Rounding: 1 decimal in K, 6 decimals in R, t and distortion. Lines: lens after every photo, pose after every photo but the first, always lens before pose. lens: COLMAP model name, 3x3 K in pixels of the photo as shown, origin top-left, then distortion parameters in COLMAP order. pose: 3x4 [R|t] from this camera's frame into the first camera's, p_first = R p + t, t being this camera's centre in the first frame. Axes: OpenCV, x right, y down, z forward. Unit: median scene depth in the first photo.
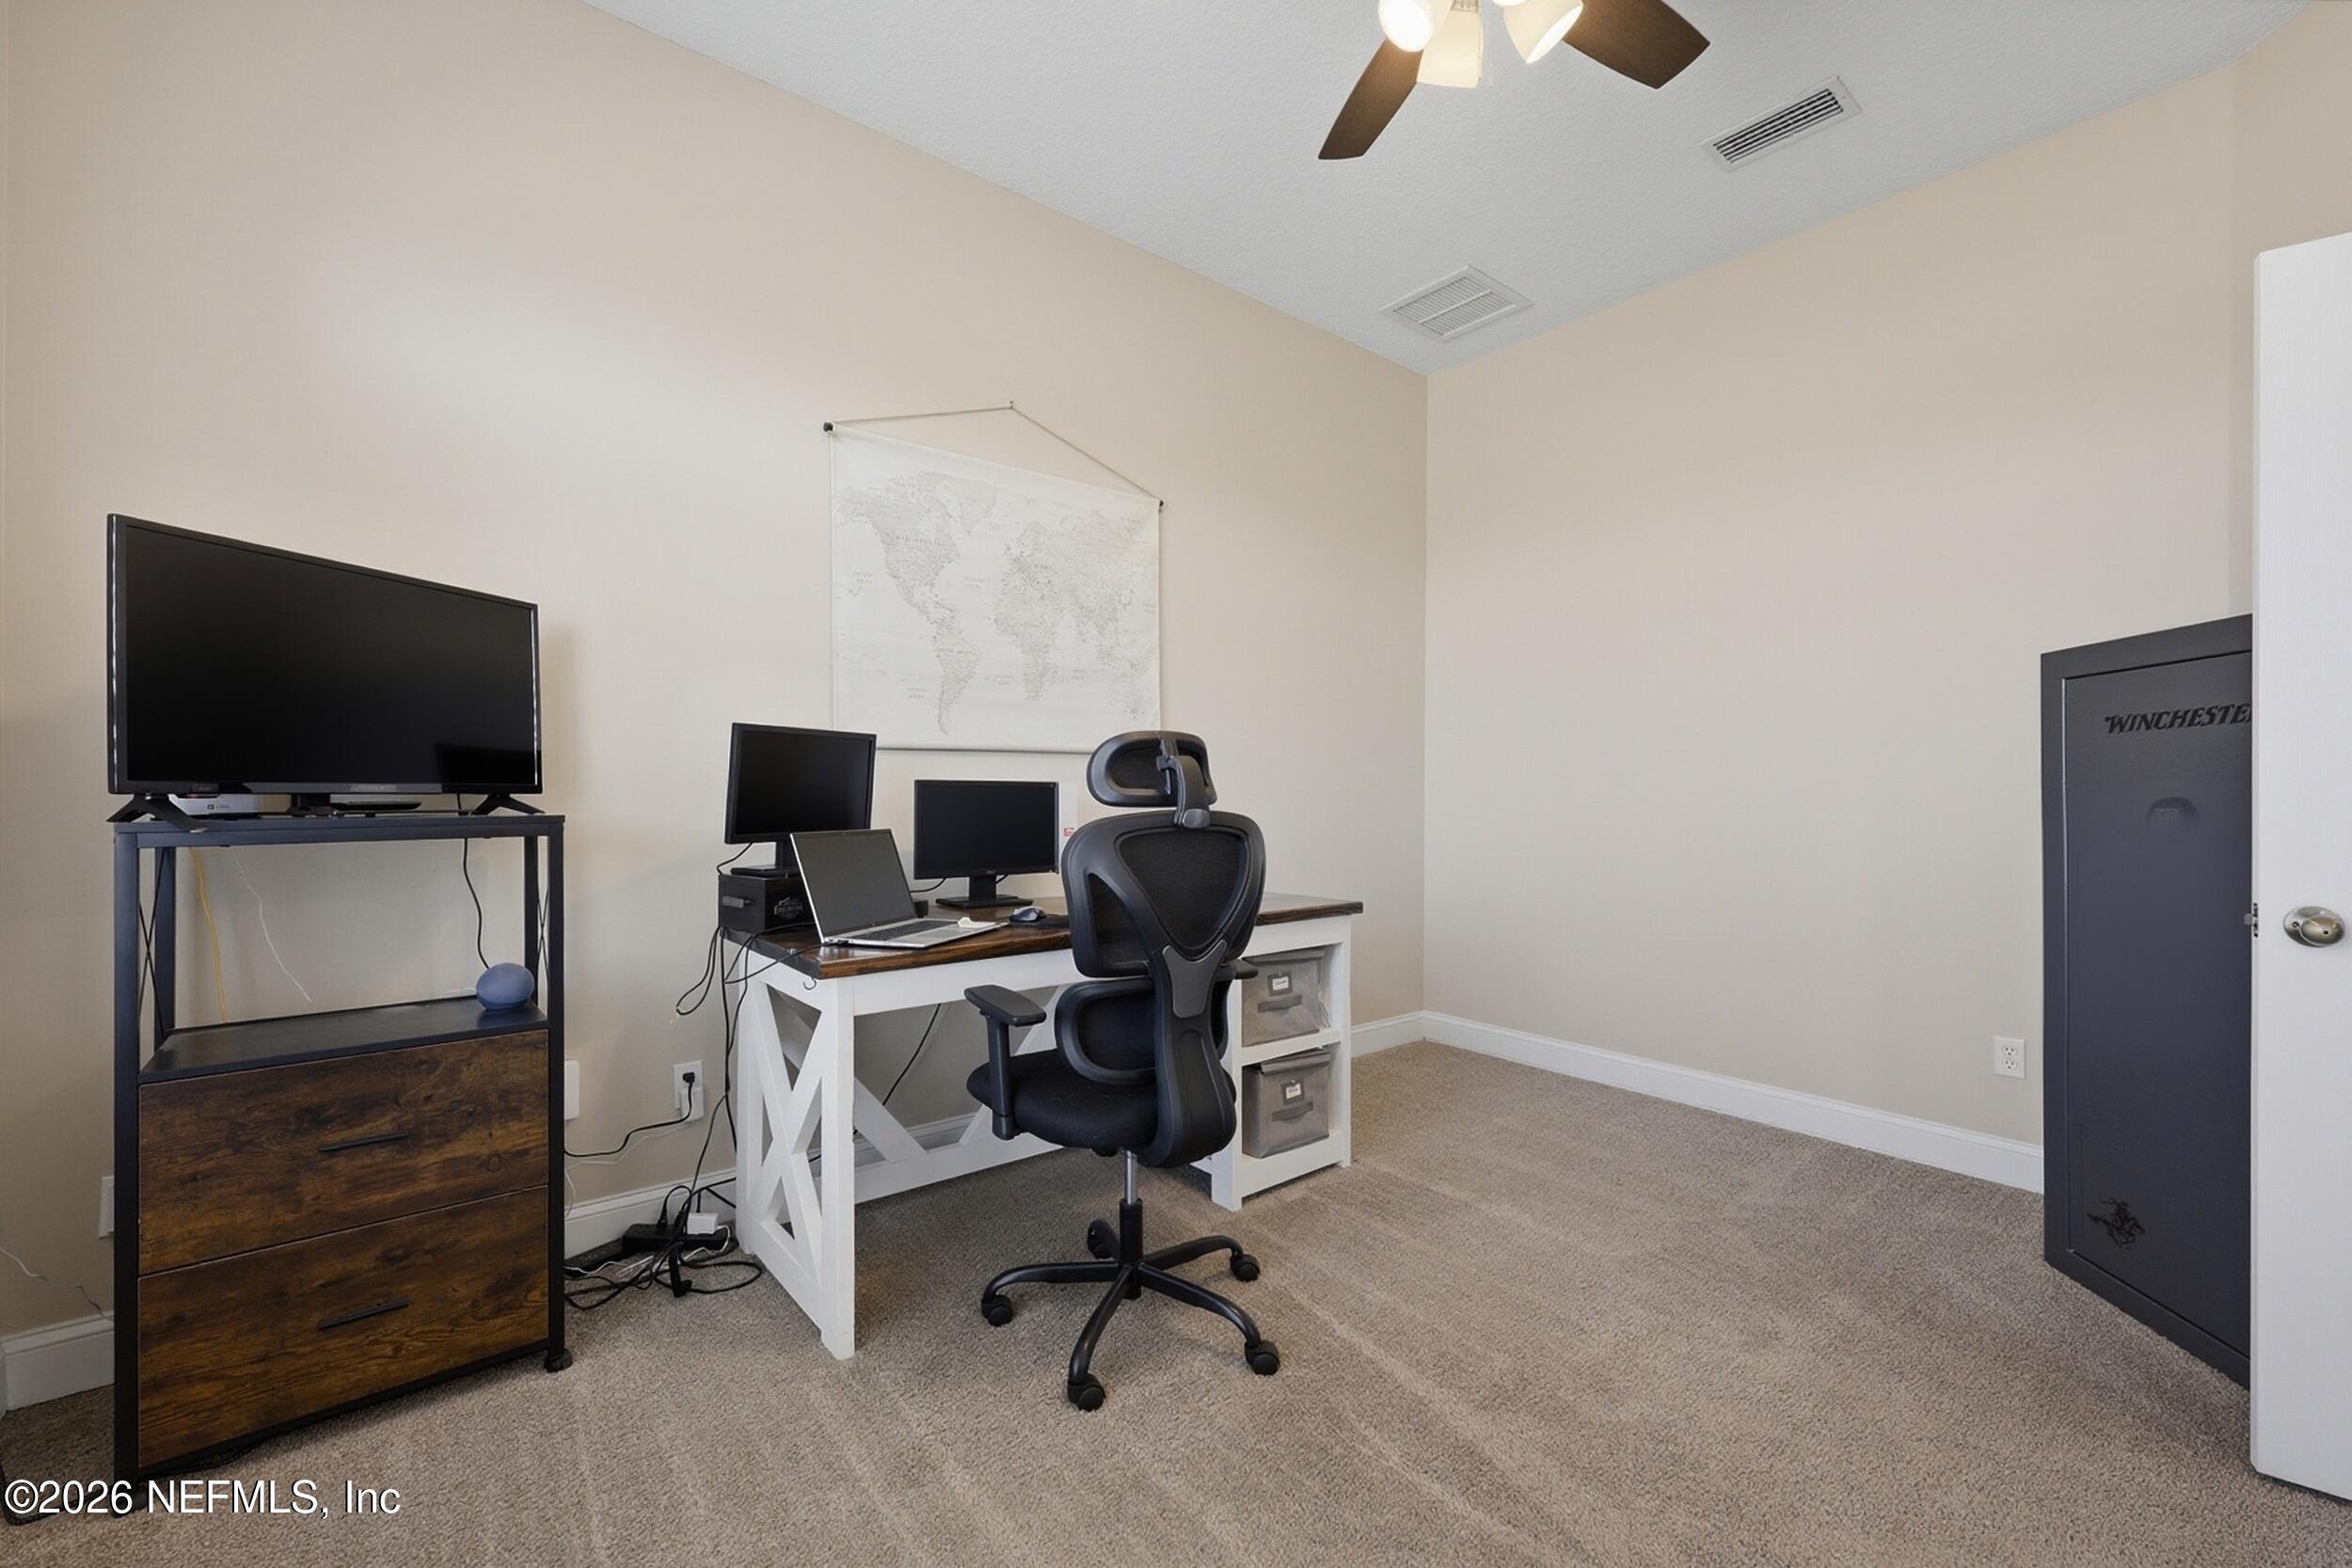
lens RADIAL K [[954.2, 0, 1176.6], [0, 954.2, 792.5], [0, 0, 1]] dist [-0.000128, 0.000582]
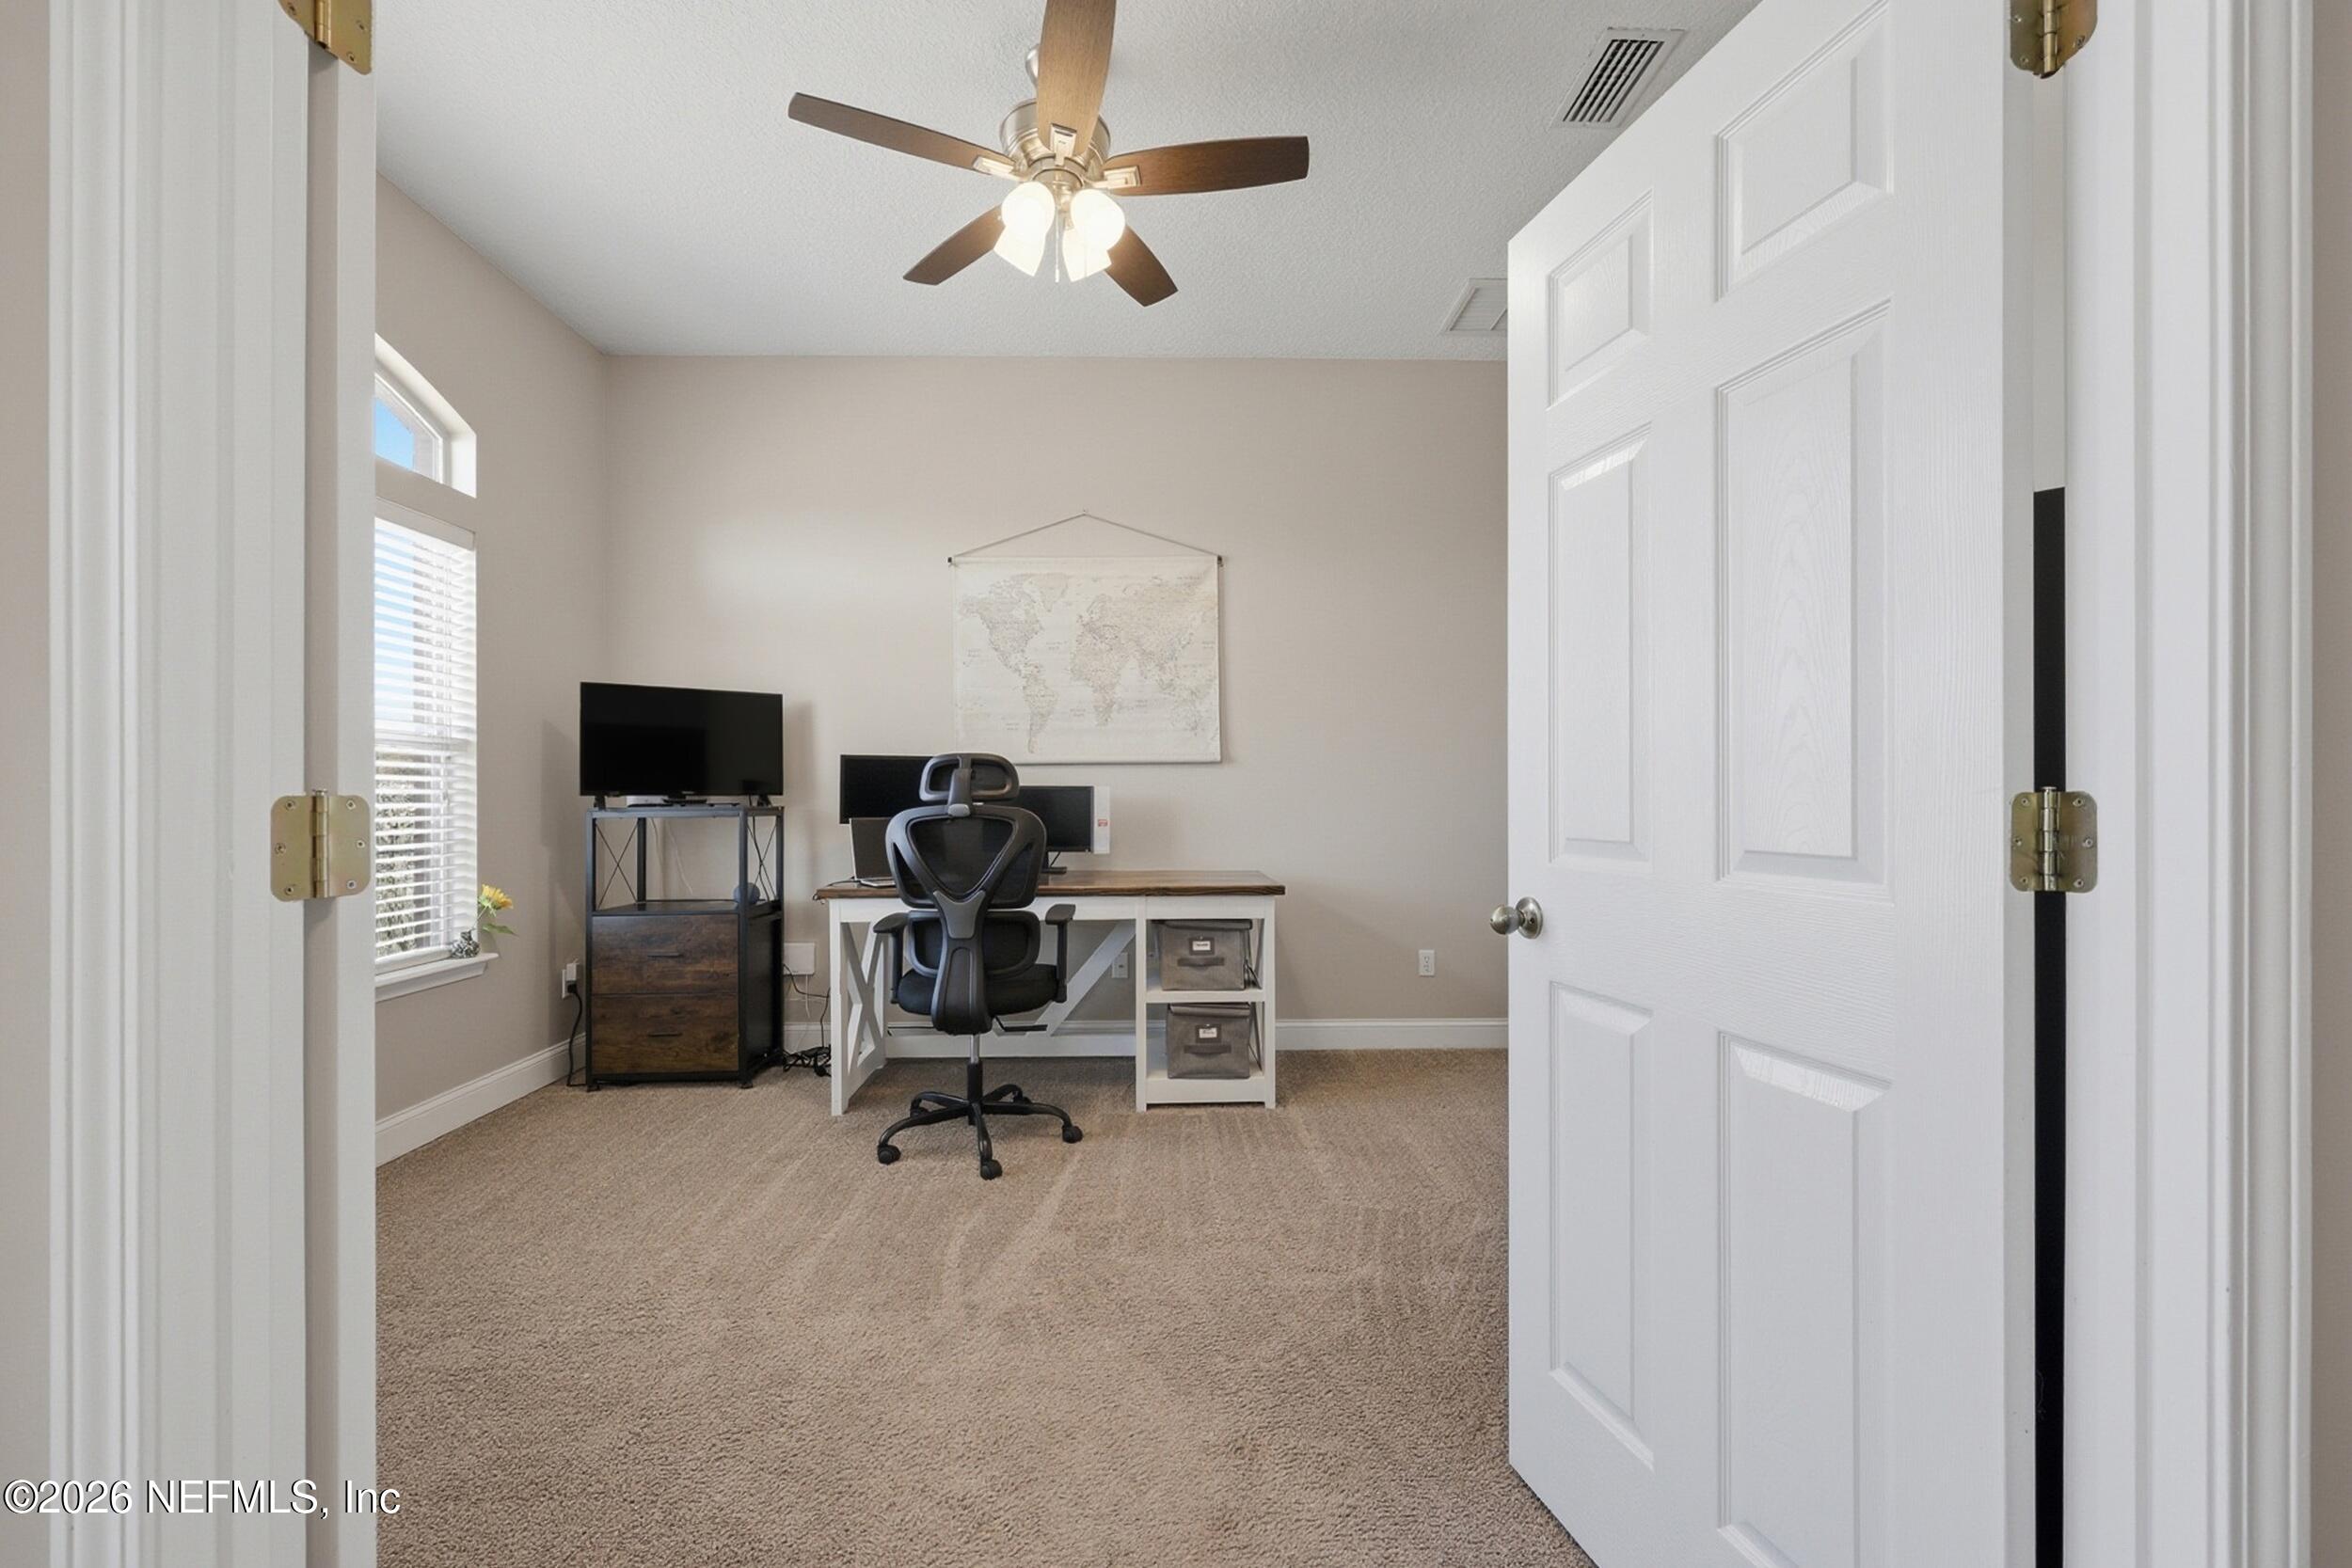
lens RADIAL K [[954.2, 0, 1192.0], [0, 954.2, 791.7], [0, 0, 1]] dist [-0.000128, 0.000582]
pose [[0.795379, -0.006172, -0.606081, 0.856316], [0.003435, 0.999978, -0.005676, 0.005564], [0.606103, 0.002433, 0.795382, -0.001455]]
